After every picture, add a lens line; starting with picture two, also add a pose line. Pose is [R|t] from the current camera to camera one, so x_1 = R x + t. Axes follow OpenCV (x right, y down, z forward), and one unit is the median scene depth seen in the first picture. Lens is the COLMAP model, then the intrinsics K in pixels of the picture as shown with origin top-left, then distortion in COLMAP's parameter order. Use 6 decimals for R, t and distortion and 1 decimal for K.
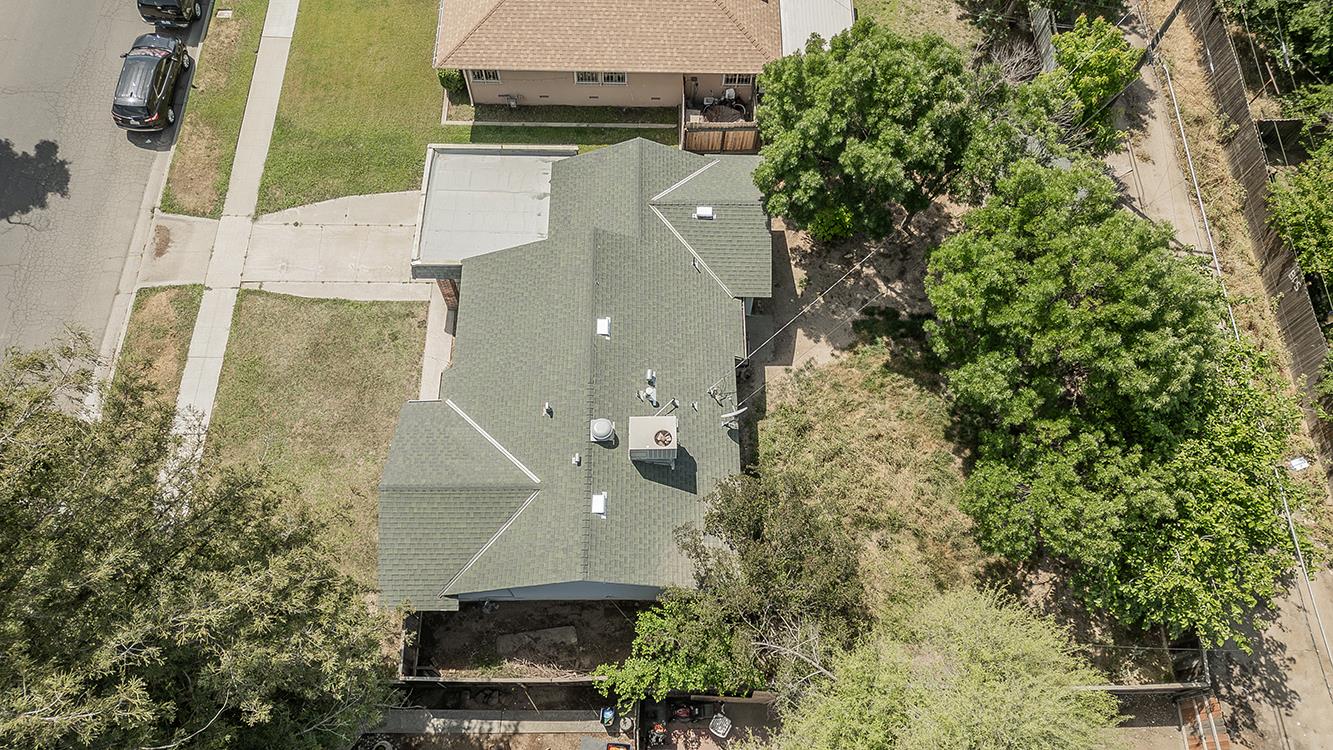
lens RADIAL K [[936.3, 0, 660.8], [0, 936.3, 362.6], [0, 0, 1]] dist [0.082563, -0.057476]
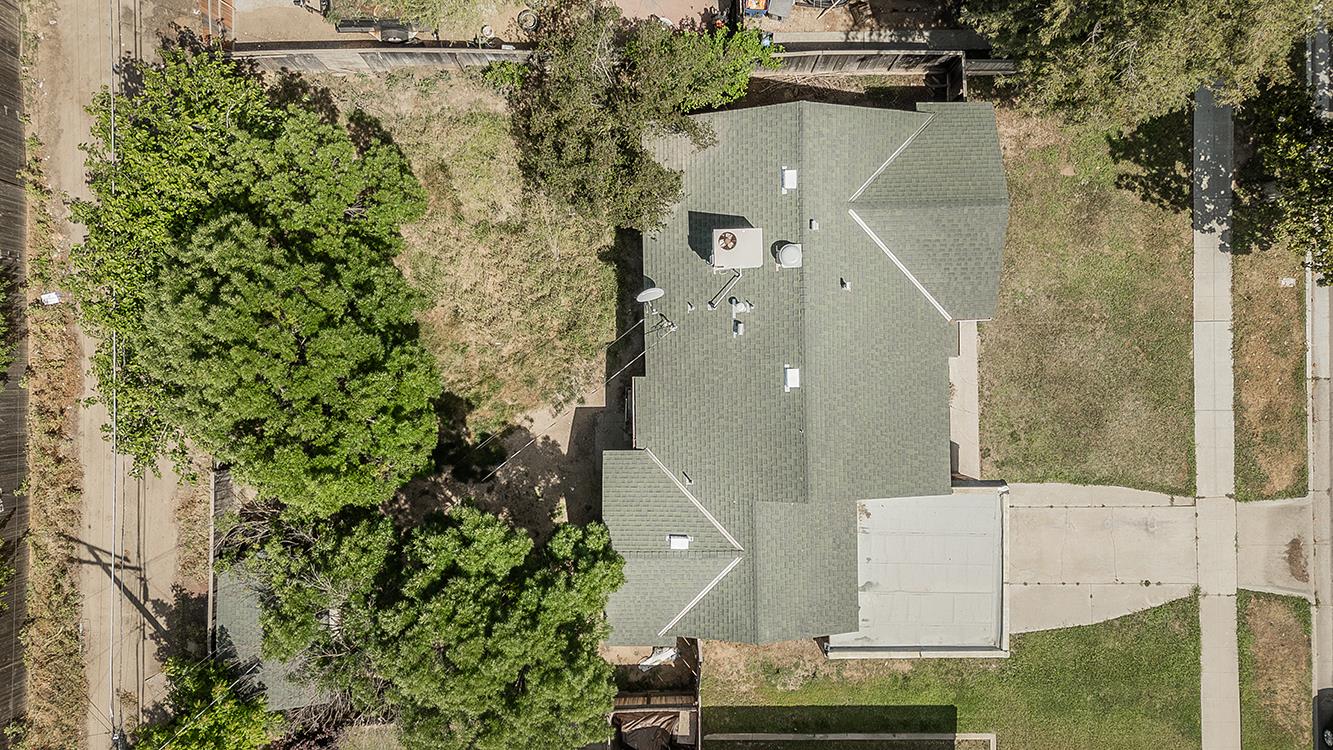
lens RADIAL K [[1063.3, 0, 678.9], [0, 1063.3, 382.7], [0, 0, 1]] dist [0.084163, -0.052611]
pose [[-0.999648, 0.010091, -0.024533, 0.065425], [-0.019644, -0.903120, 0.428939, -0.421466], [-0.017827, 0.429270, 0.903000, 0.051111]]
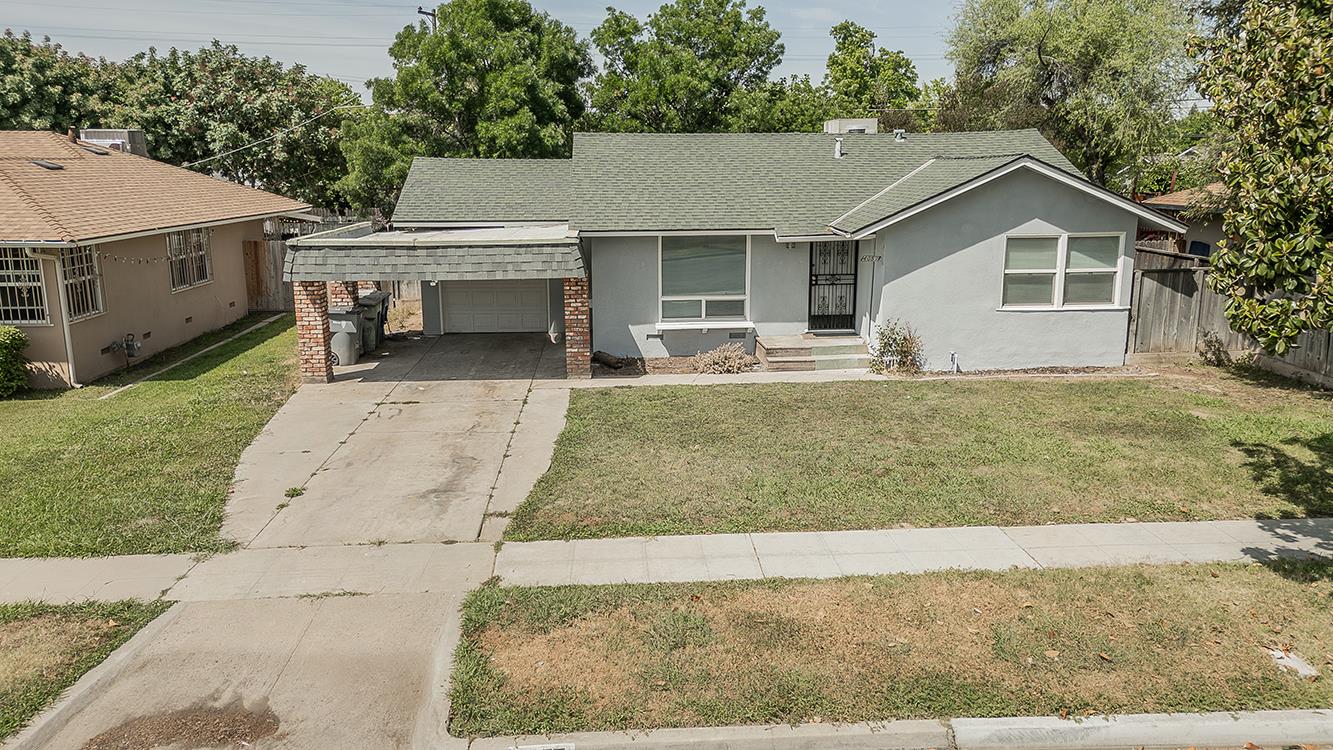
lens RADIAL K [[936.3, 0, 660.8], [0, 936.3, 362.6], [0, 0, 1]] dist [0.082563, -0.057476]
pose [[-0.053476, -0.221699, 0.973648, -0.760038], [0.903033, 0.405451, 0.141918, -0.102258], [-0.426229, 0.886825, 0.178520, 0.904735]]
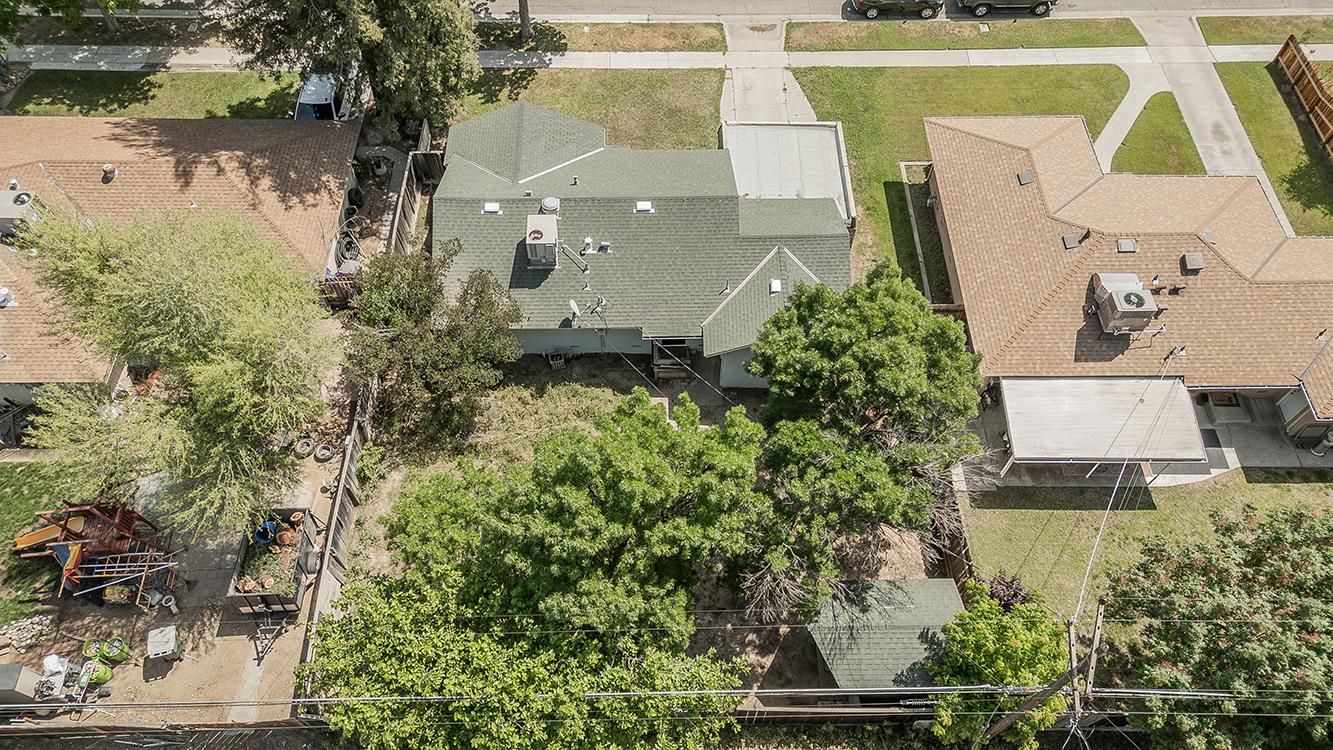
lens RADIAL K [[936.3, 0, 660.8], [0, 936.3, 362.6], [0, 0, 1]] dist [0.082563, -0.057476]
pose [[0.010689, 0.825182, -0.564766, 0.680413], [-0.905481, 0.247618, 0.344658, -0.366761], [0.424252, 0.507701, 0.749833, 0.175446]]
